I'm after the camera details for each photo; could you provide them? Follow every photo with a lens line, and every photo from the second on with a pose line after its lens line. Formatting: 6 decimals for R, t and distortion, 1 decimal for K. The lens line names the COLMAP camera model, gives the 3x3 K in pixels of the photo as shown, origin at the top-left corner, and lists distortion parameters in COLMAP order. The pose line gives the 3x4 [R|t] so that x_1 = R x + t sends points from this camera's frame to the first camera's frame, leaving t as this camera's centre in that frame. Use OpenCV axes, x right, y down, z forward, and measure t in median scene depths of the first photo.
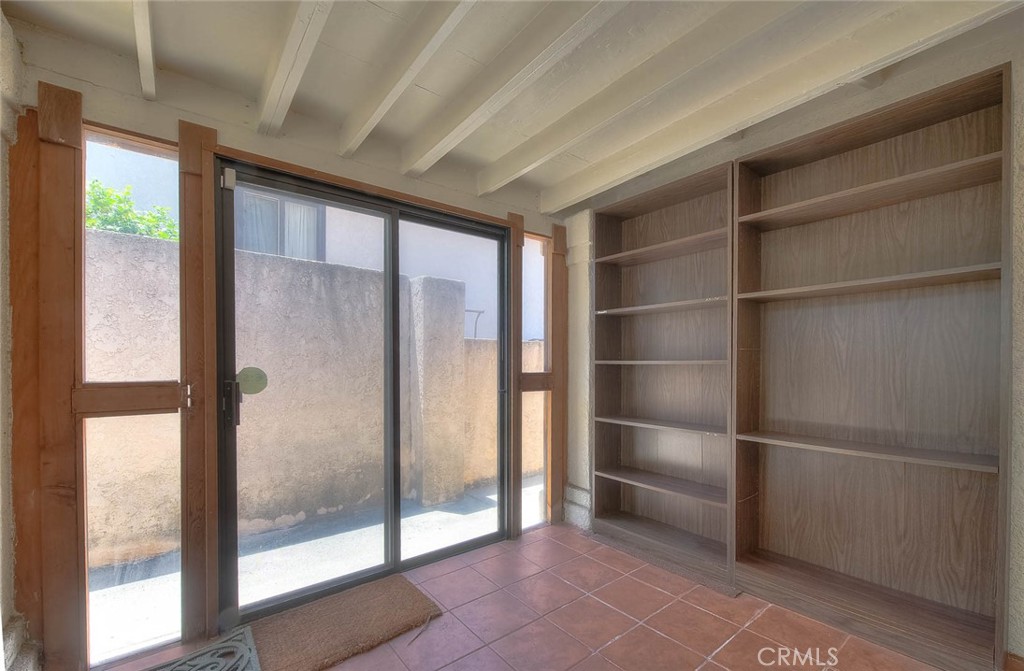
lens RADIAL K [[424.5, 0, 515.5], [0, 424.5, 367.1], [0, 0, 1]] dist [-0.001639, -0.000270]
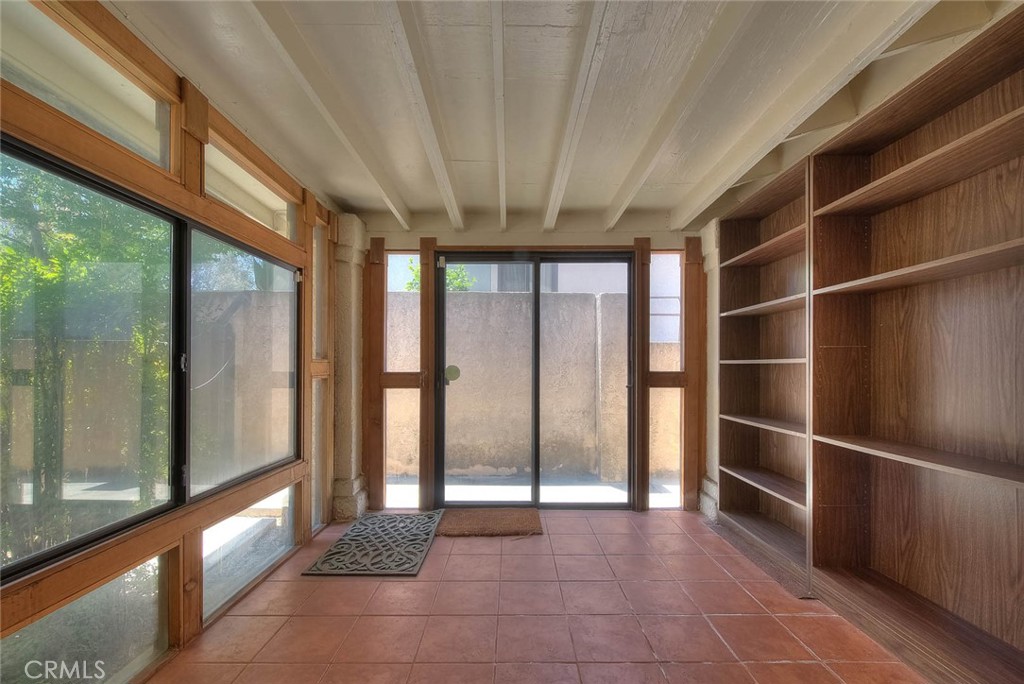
lens RADIAL K [[417.2, 0, 513.1], [0, 417.2, 364.2], [0, 0, 1]] dist [-0.002414, -0.000227]
pose [[0.781901, -0.002247, -0.623398, 0.490093], [-0.006664, 0.999906, -0.011963, 0.011175], [0.623367, 0.013509, 0.781813, -0.147818]]
